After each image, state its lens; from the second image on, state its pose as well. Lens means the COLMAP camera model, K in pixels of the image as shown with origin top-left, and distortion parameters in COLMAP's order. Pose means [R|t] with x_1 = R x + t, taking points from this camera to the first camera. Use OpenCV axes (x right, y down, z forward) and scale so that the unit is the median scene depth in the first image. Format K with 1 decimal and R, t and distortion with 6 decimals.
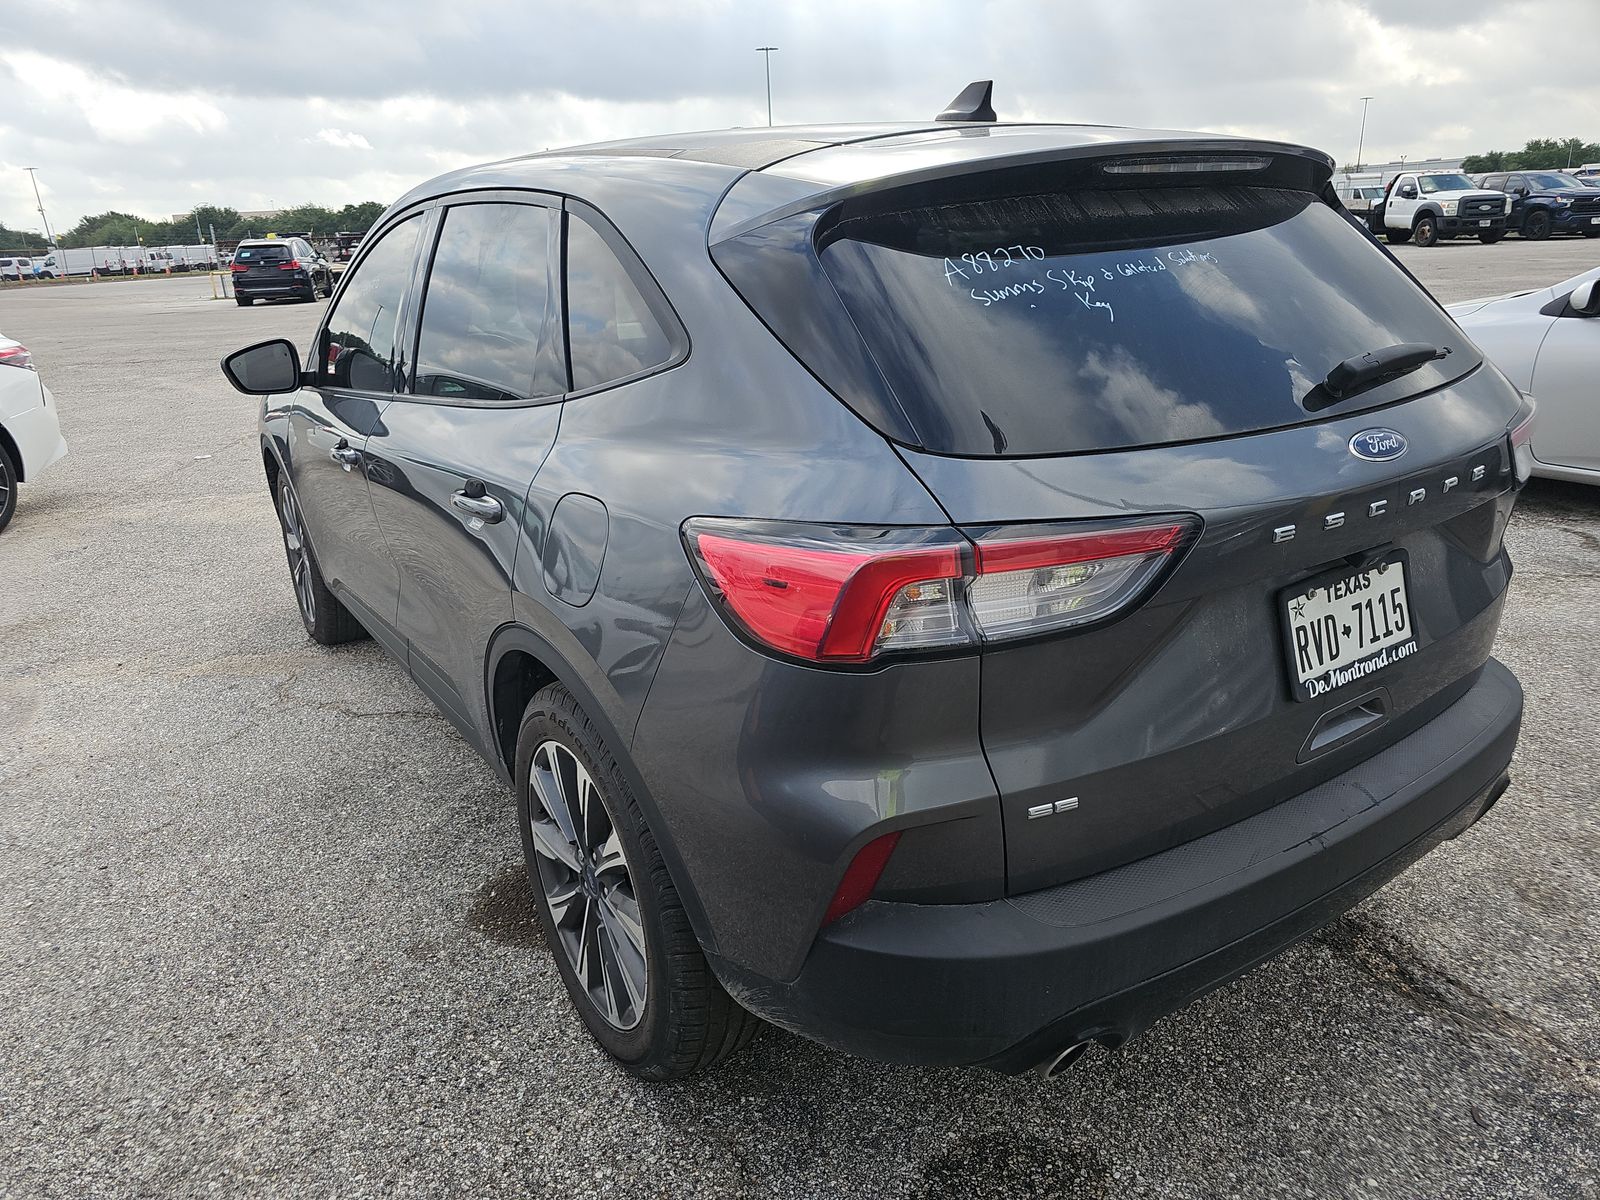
lens RADIAL K [[1083.9, 0, 800.0], [0, 1083.9, 600.0], [0, 0, 1]] dist [0.005191, -0.004723]
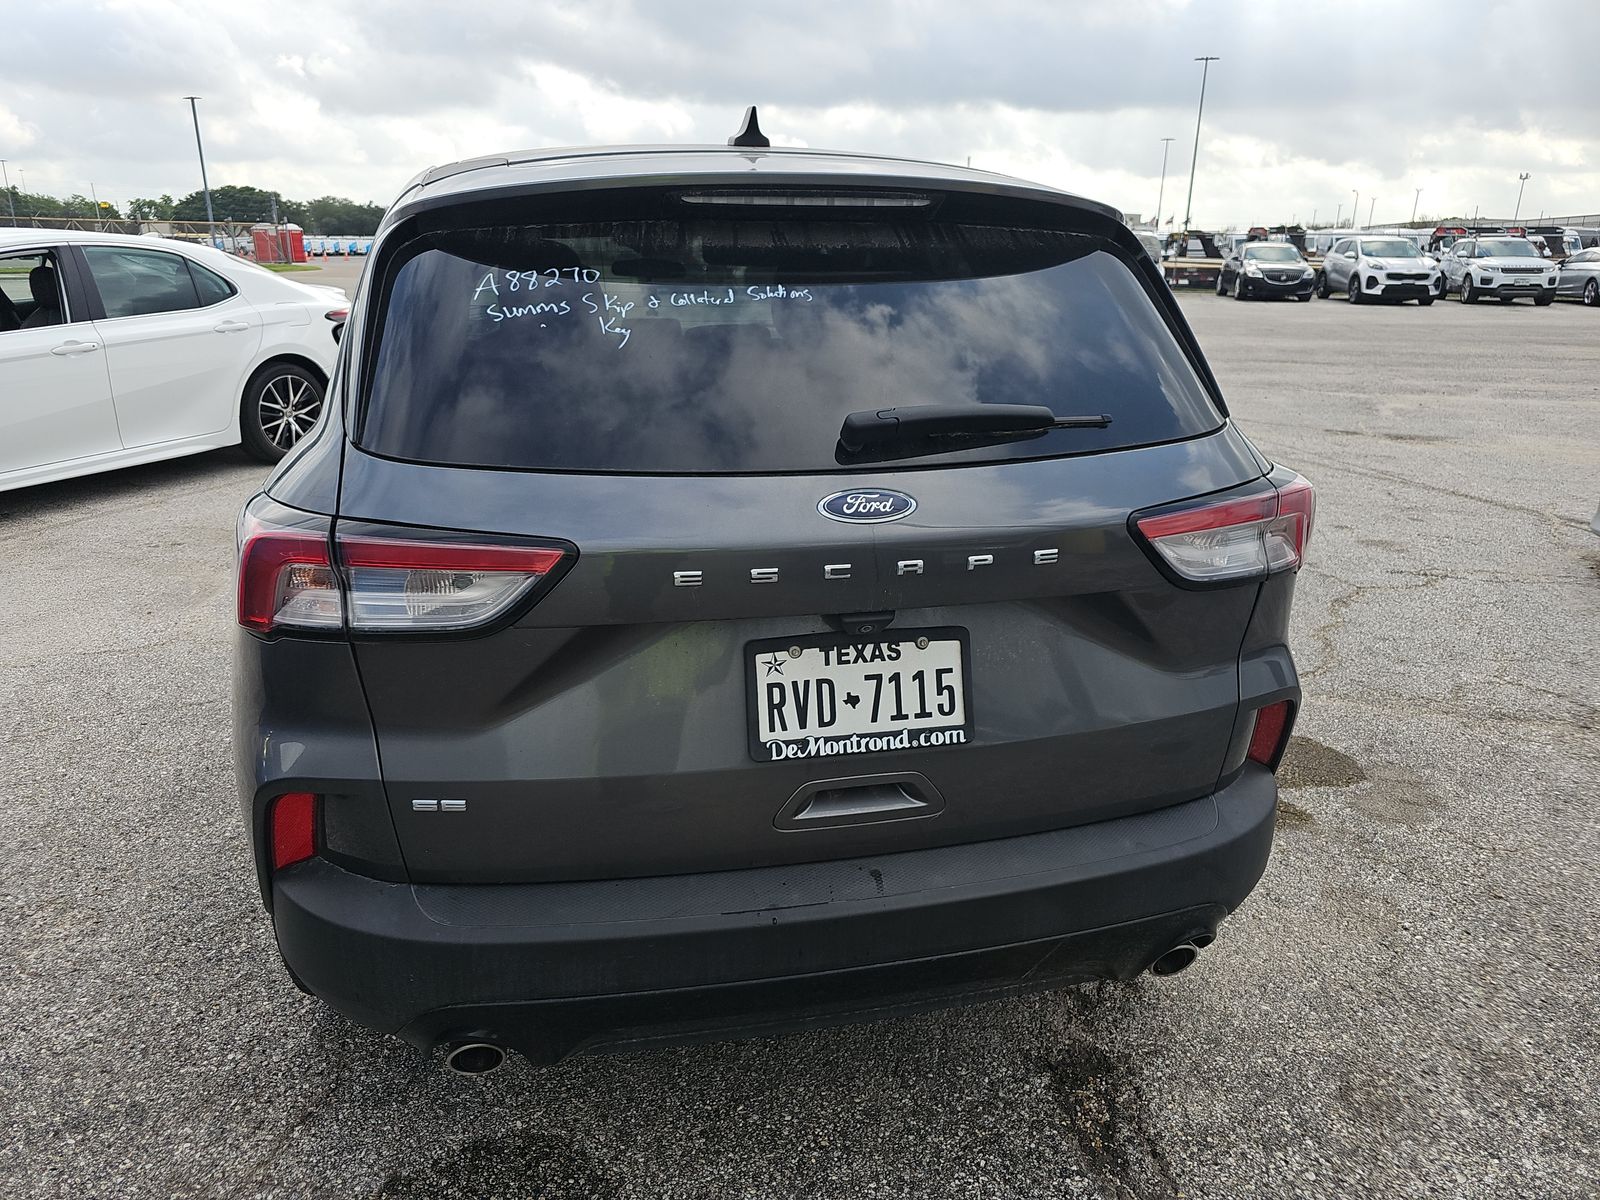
lens RADIAL K [[1100.6, 0, 799.6], [0, 1100.6, 577.3], [0, 0, 1]] dist [0.007531, -0.005869]
pose [[0.933295, 0.157647, -0.322656, 0.728742], [-0.166756, 0.985998, -0.000599, -0.065635], [0.318044, 0.054364, 0.946516, 0.084260]]
